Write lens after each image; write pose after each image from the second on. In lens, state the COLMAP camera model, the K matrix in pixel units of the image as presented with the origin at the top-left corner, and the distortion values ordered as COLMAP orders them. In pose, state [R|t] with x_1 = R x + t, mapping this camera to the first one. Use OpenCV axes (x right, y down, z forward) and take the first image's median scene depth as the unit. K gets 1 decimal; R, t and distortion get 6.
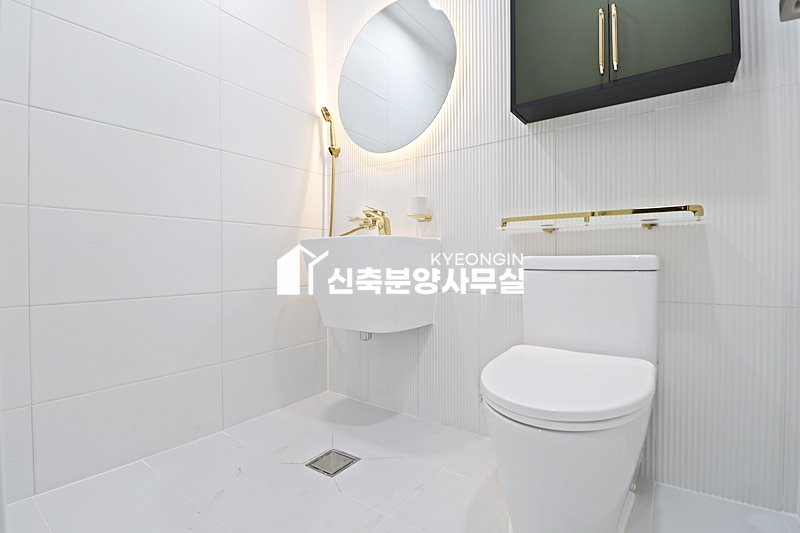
lens RADIAL K [[364.3, 0, 400.0], [0, 364.3, 266.5], [0, 0, 1]] dist [0.015107, 0.000223]
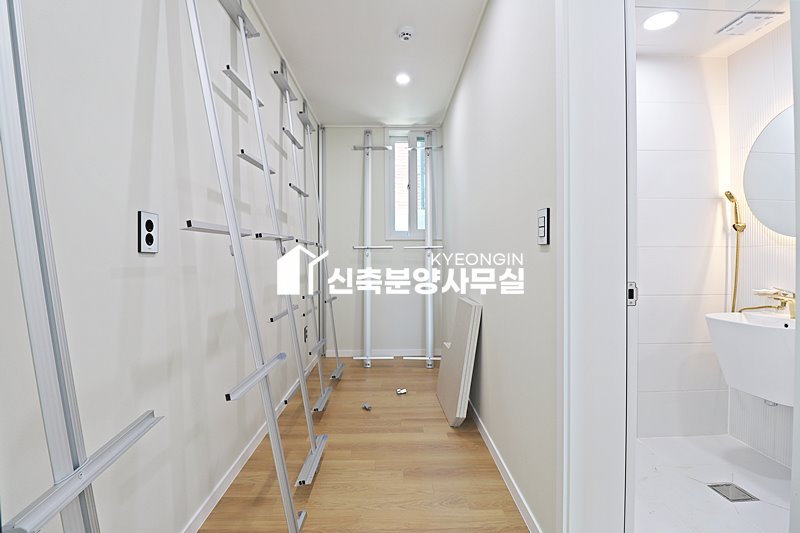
lens RADIAL K [[371.0, 0, 400.5], [0, 371.0, 262.3], [0, 0, 1]] dist [-0.002084, -0.012330]
pose [[0.607736, 0.007387, -0.794105, 0.087503], [-0.005701, 0.999972, 0.004940, -0.209413], [0.794119, 0.001525, 0.607760, -0.533335]]
